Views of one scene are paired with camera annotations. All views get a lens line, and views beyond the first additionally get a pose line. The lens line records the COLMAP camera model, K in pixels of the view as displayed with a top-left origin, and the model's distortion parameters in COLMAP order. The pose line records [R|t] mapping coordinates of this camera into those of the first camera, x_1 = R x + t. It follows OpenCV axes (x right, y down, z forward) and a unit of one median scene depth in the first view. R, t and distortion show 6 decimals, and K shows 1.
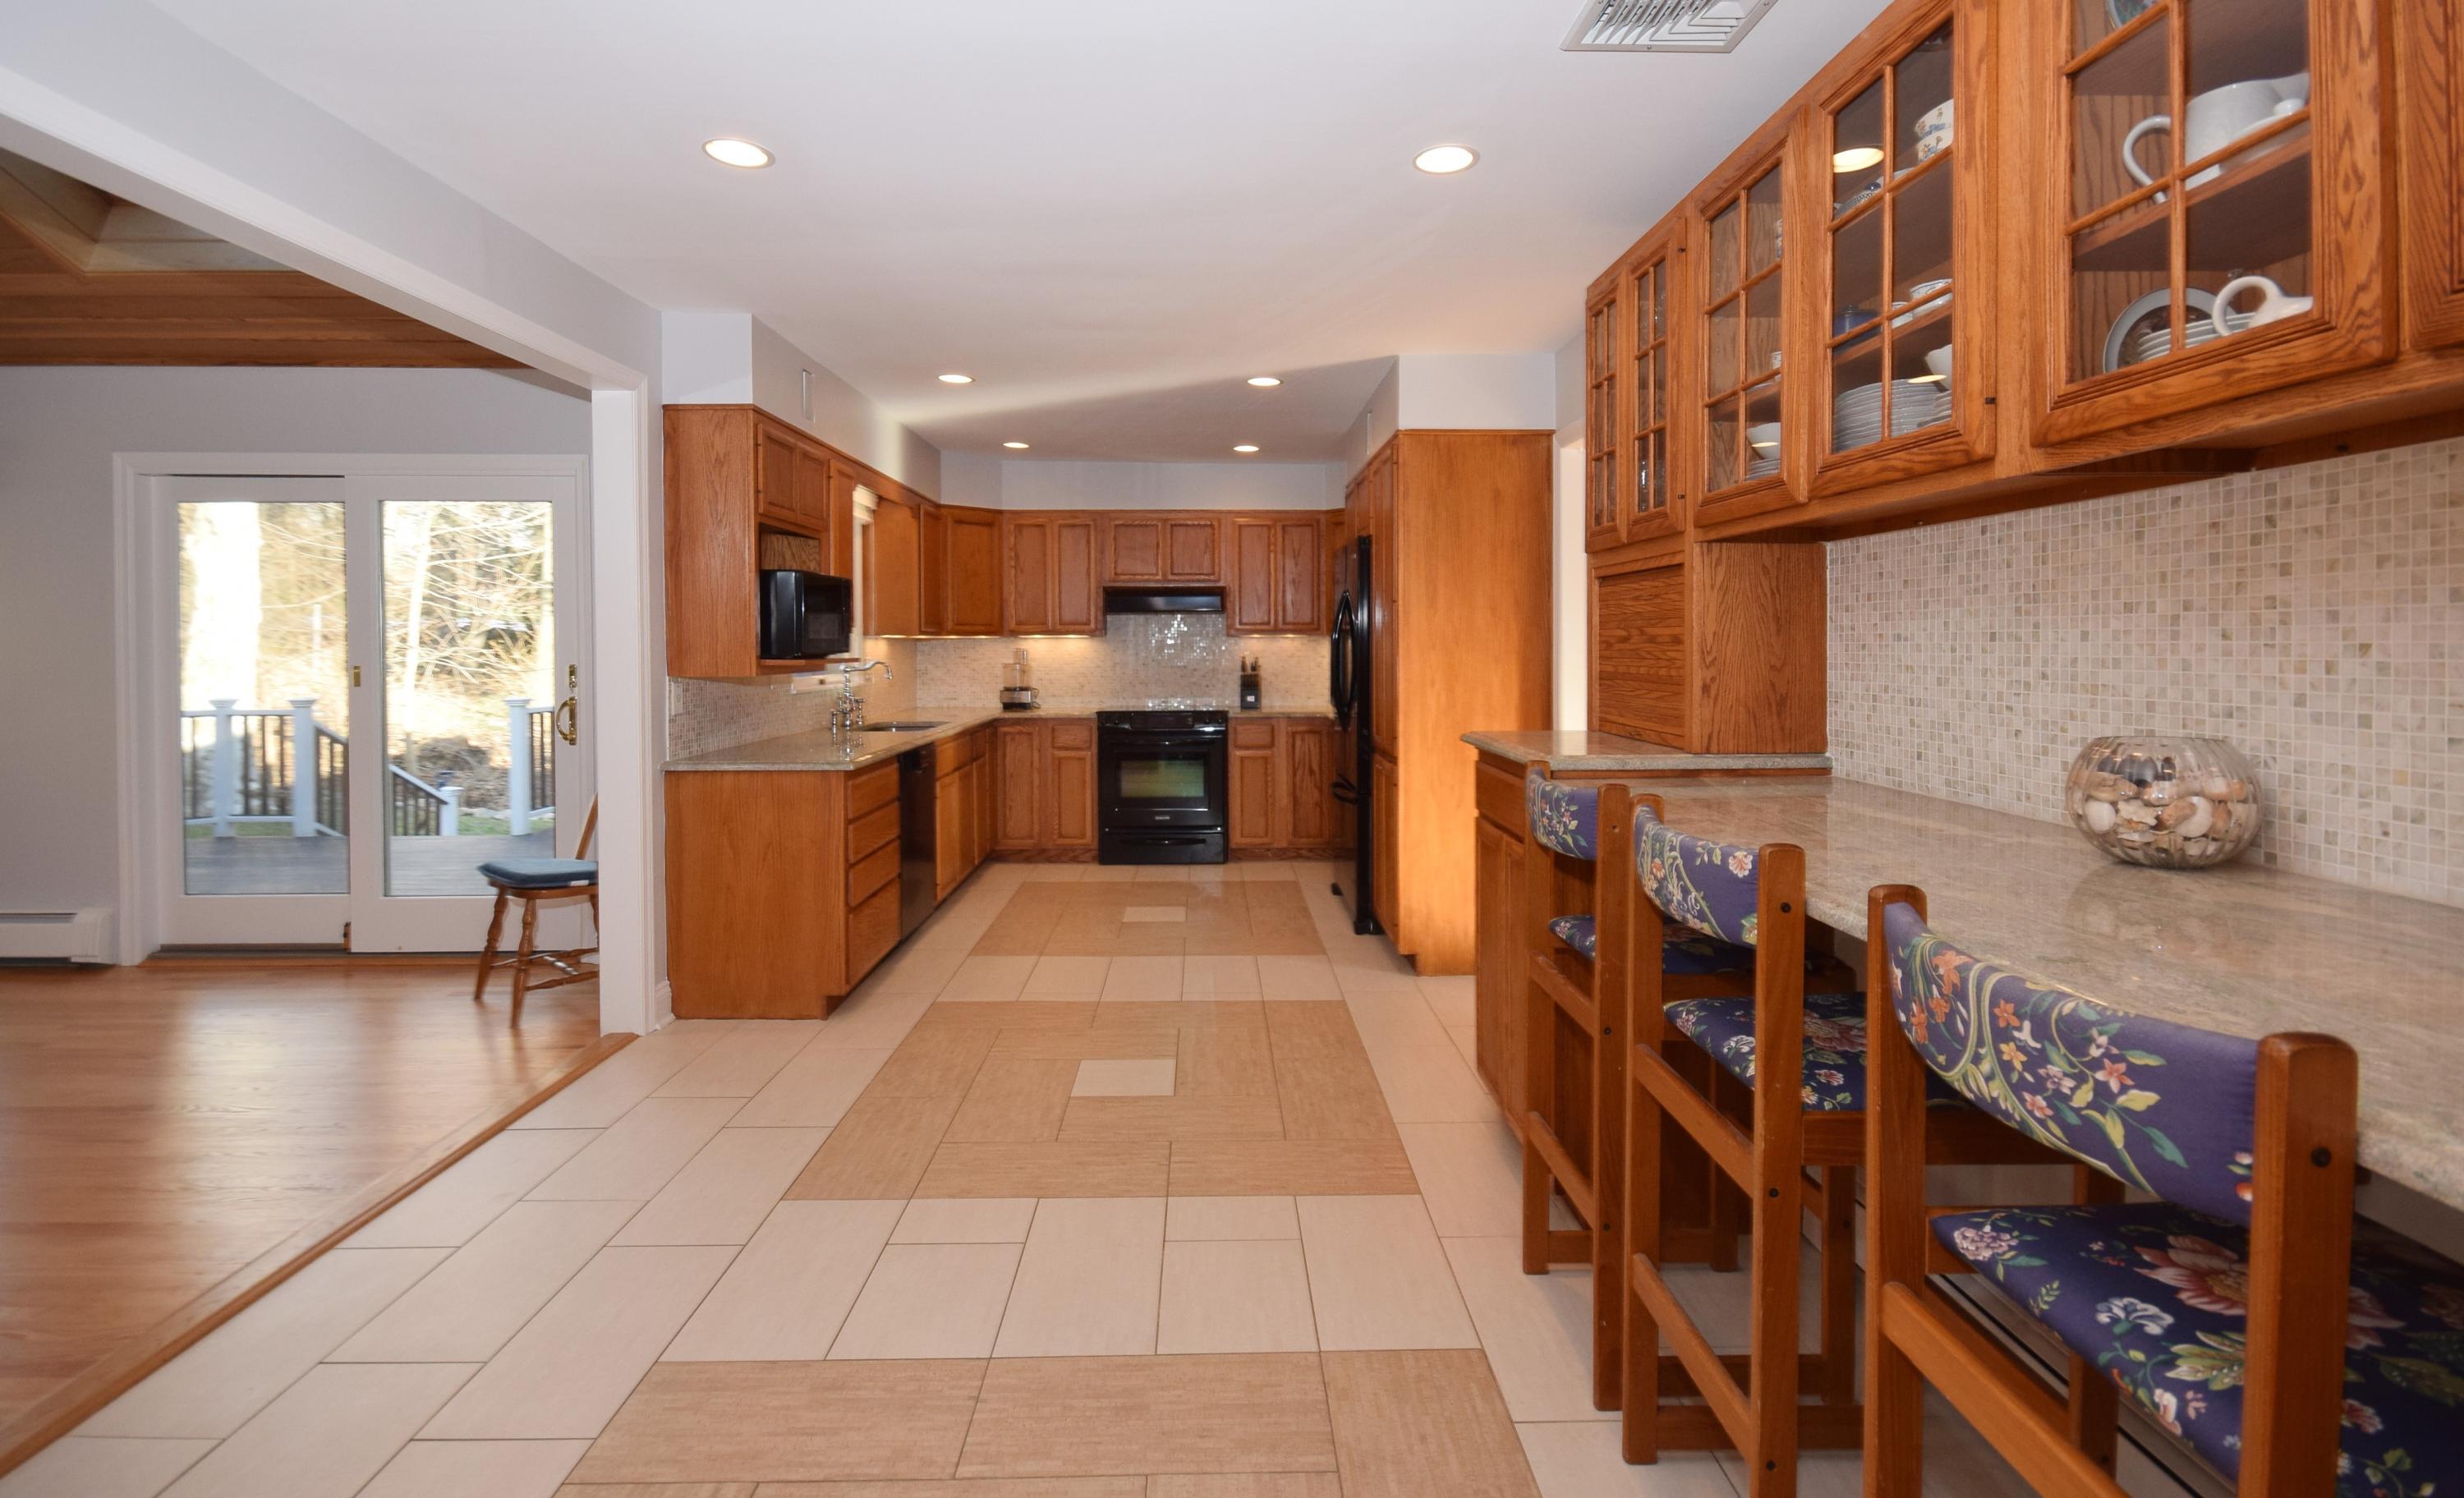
lens RADIAL K [[1169.8, 0, 1241.6], [0, 1169.8, 670.3], [0, 0, 1]] dist [0.001717, -0.000224]
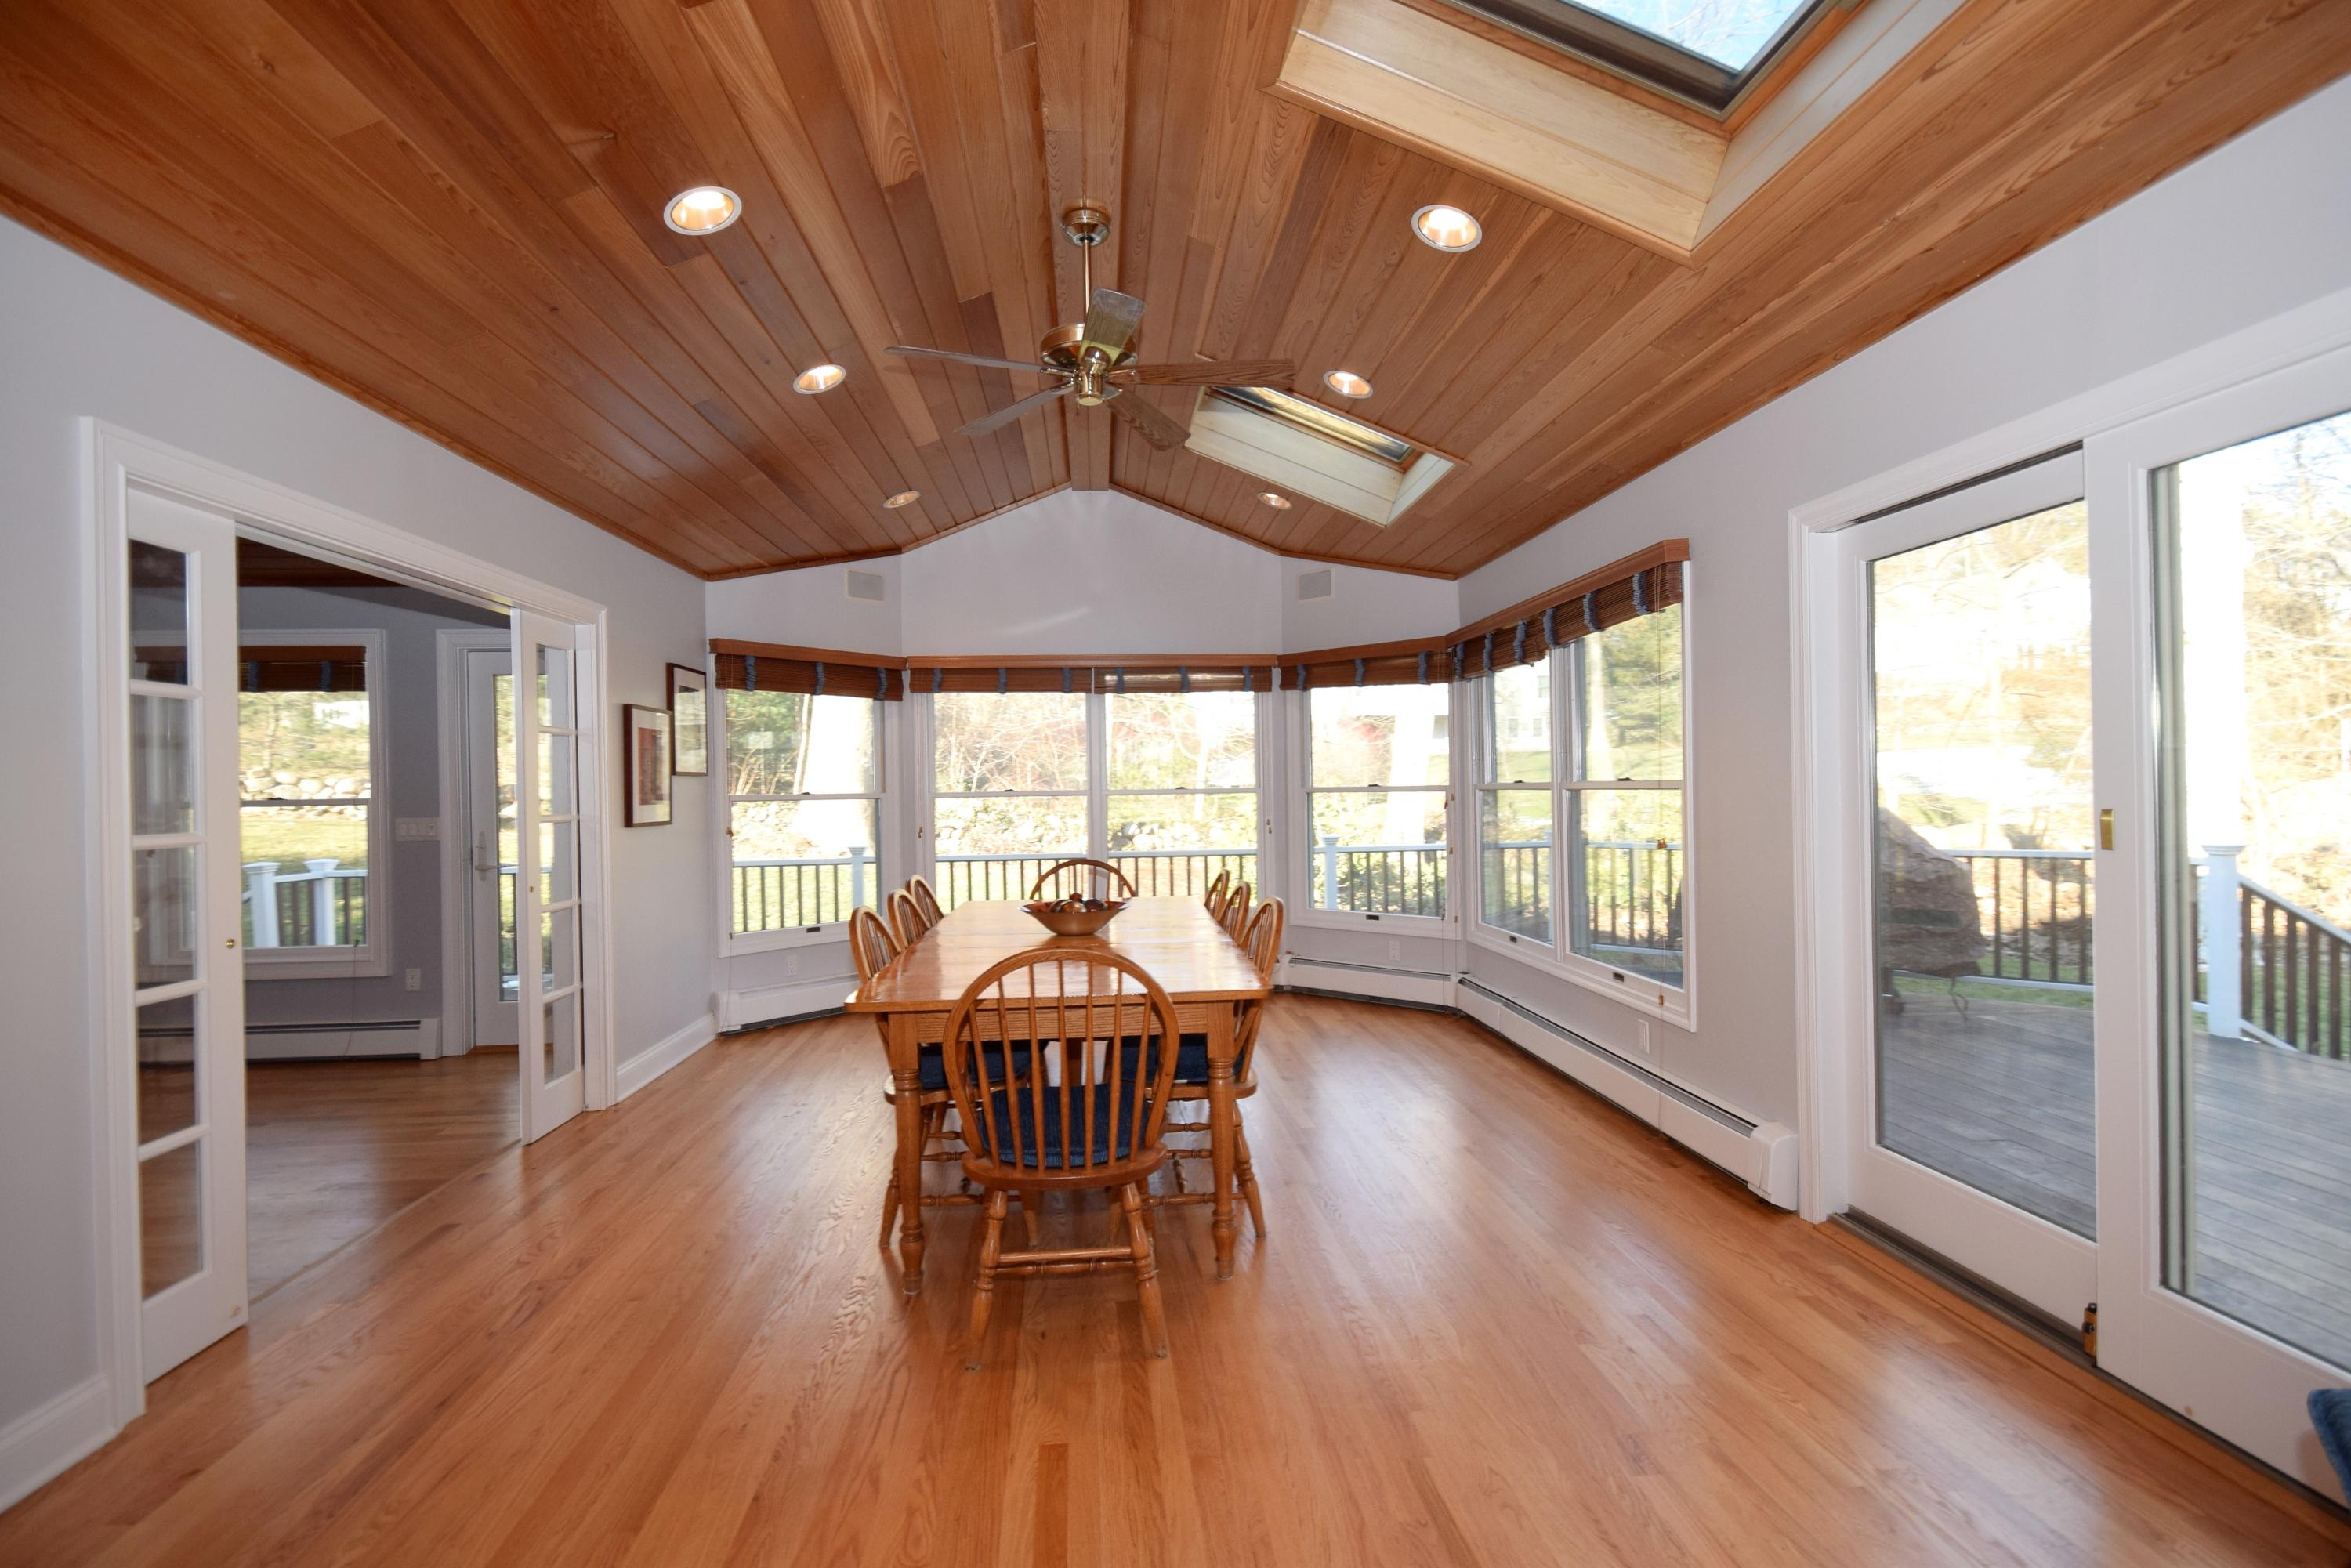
lens RADIAL K [[1060.8, 0, 1187.4], [0, 1060.8, 789.8], [0, 0, 1]] dist [0.009413, -0.002552]
pose [[0.054352, 0.000761, -0.998522, -0.248904], [-0.005380, 0.999985, 0.000469, -0.008803], [0.998507, 0.005347, 0.054355, 0.456283]]
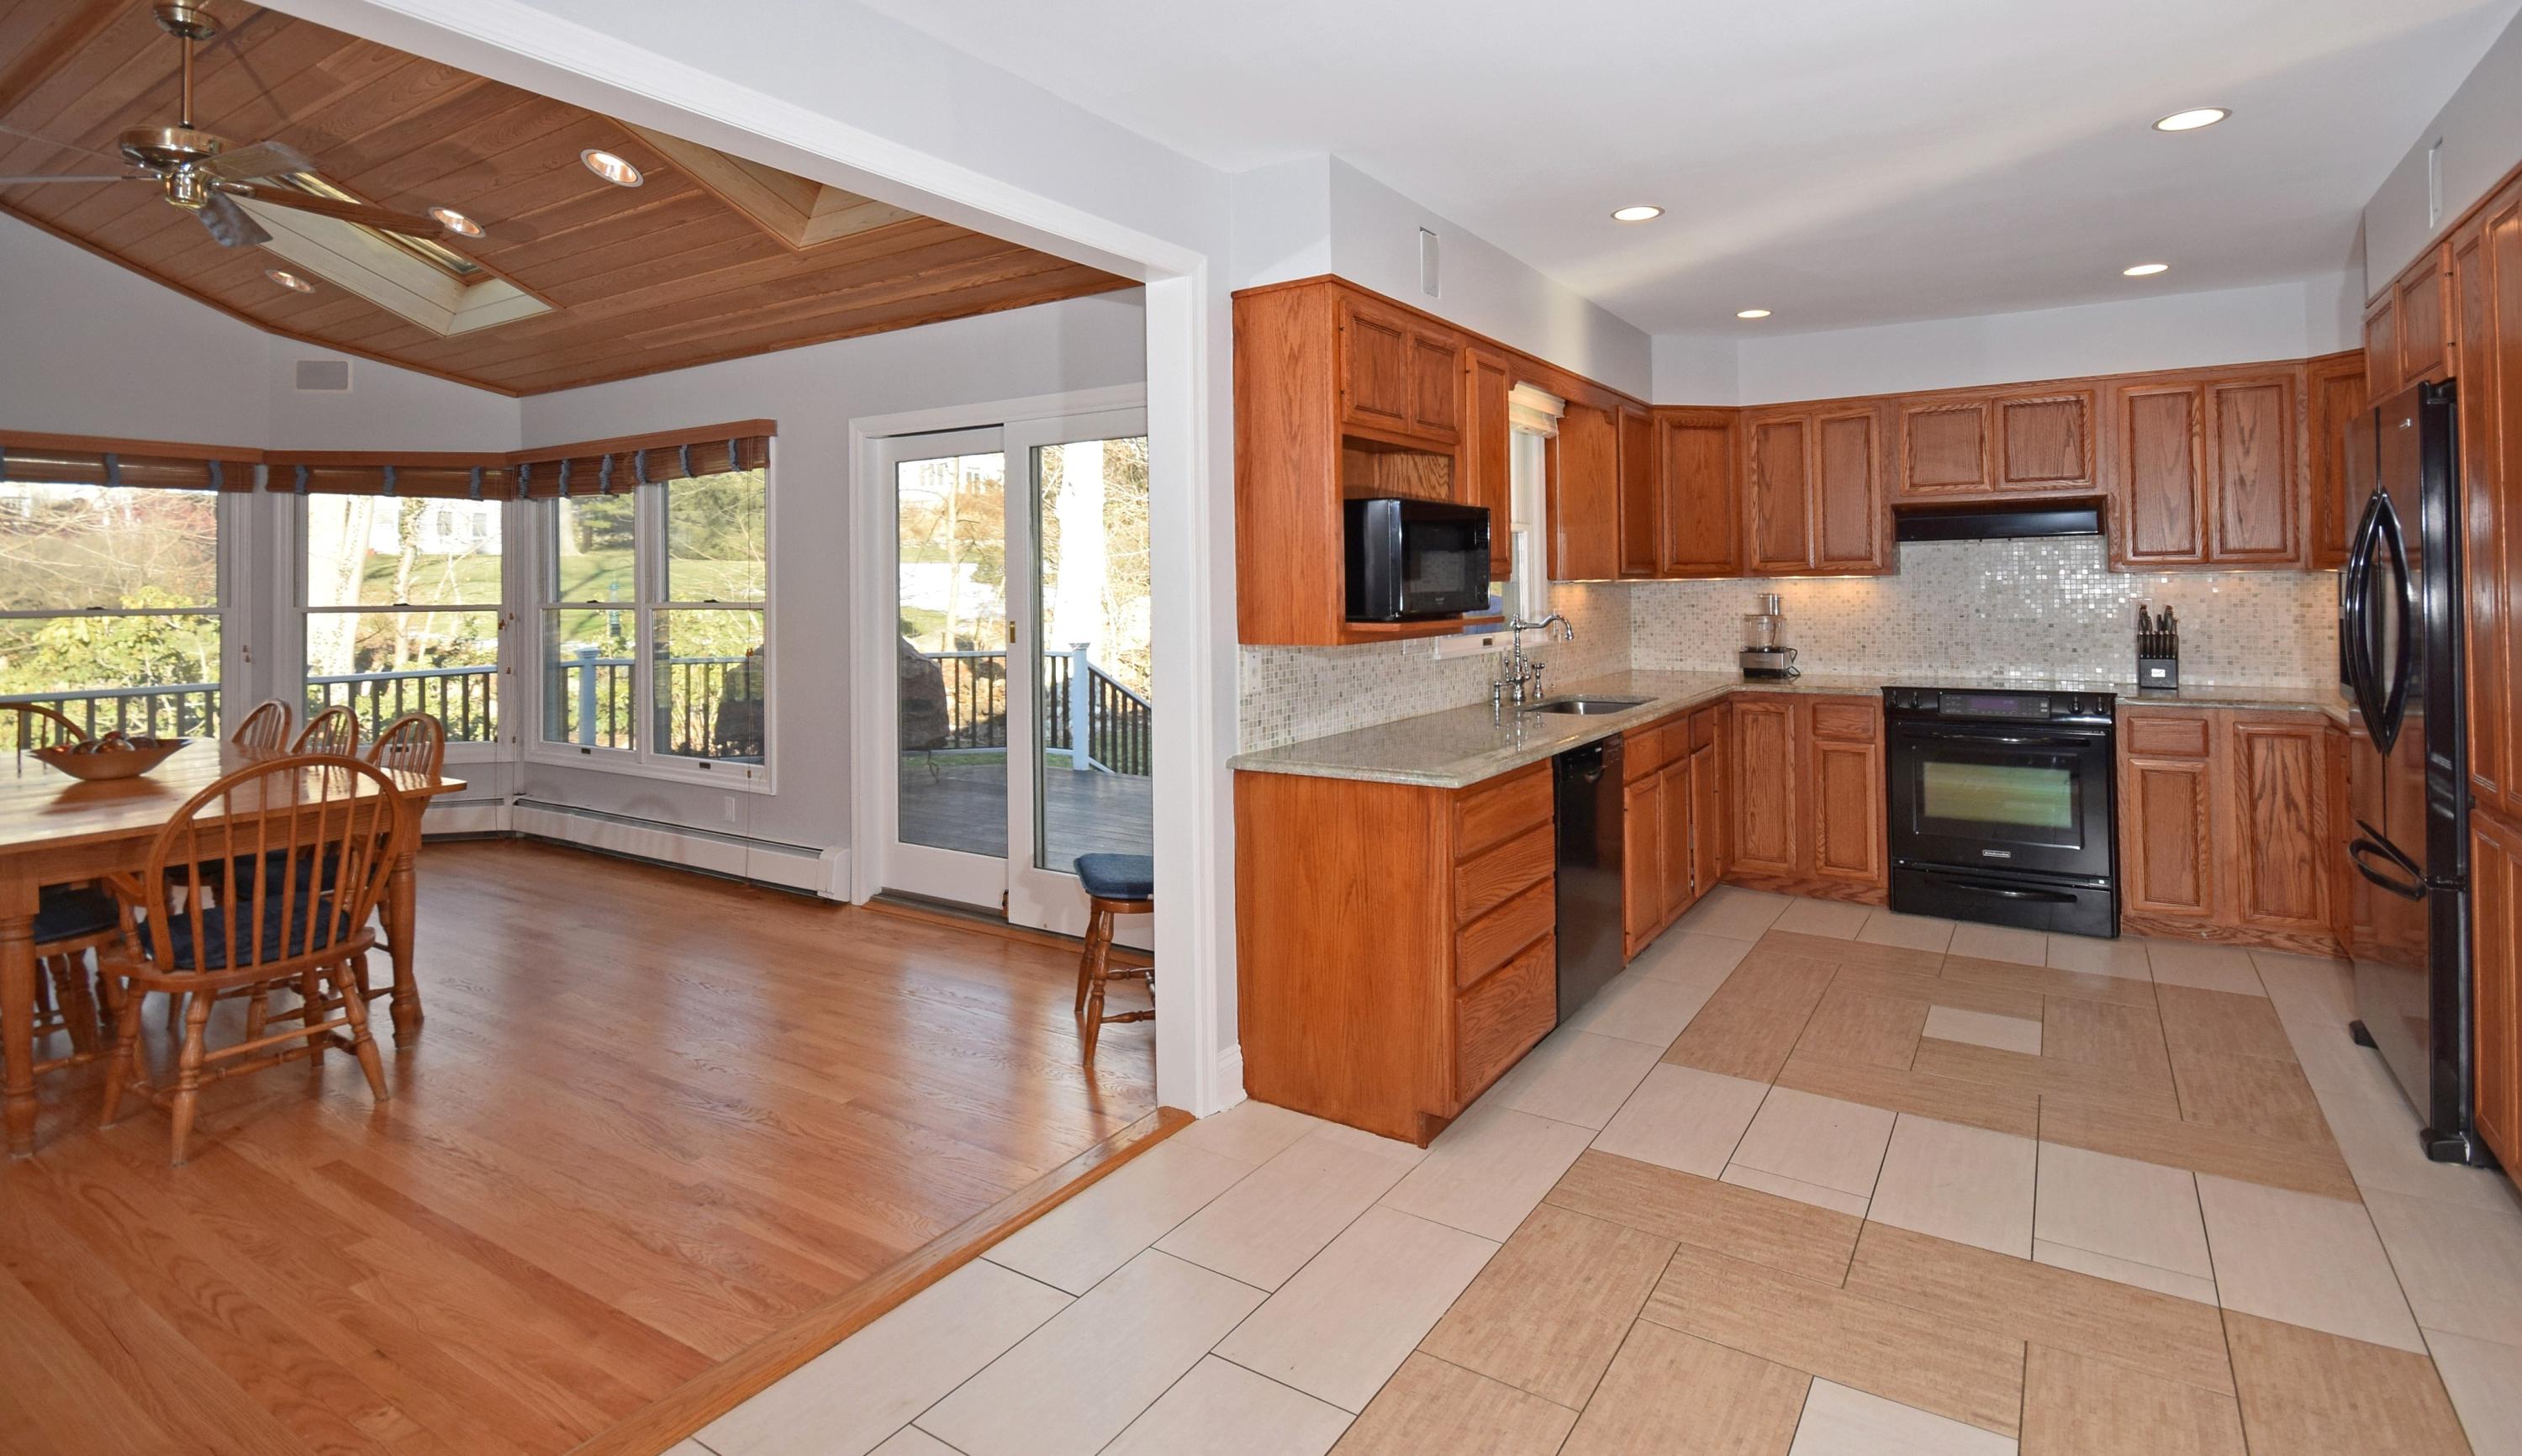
lens RADIAL K [[1220.4, 0, 1274.7], [0, 1220.4, 567.5], [0, 0, 1]] dist [-0.002983, -0.000355]
pose [[0.821469, -0.017252, -0.569992, -0.009780], [-0.000924, 0.999501, -0.031583, -0.013318], [0.570252, 0.026471, 0.821043, 0.240021]]
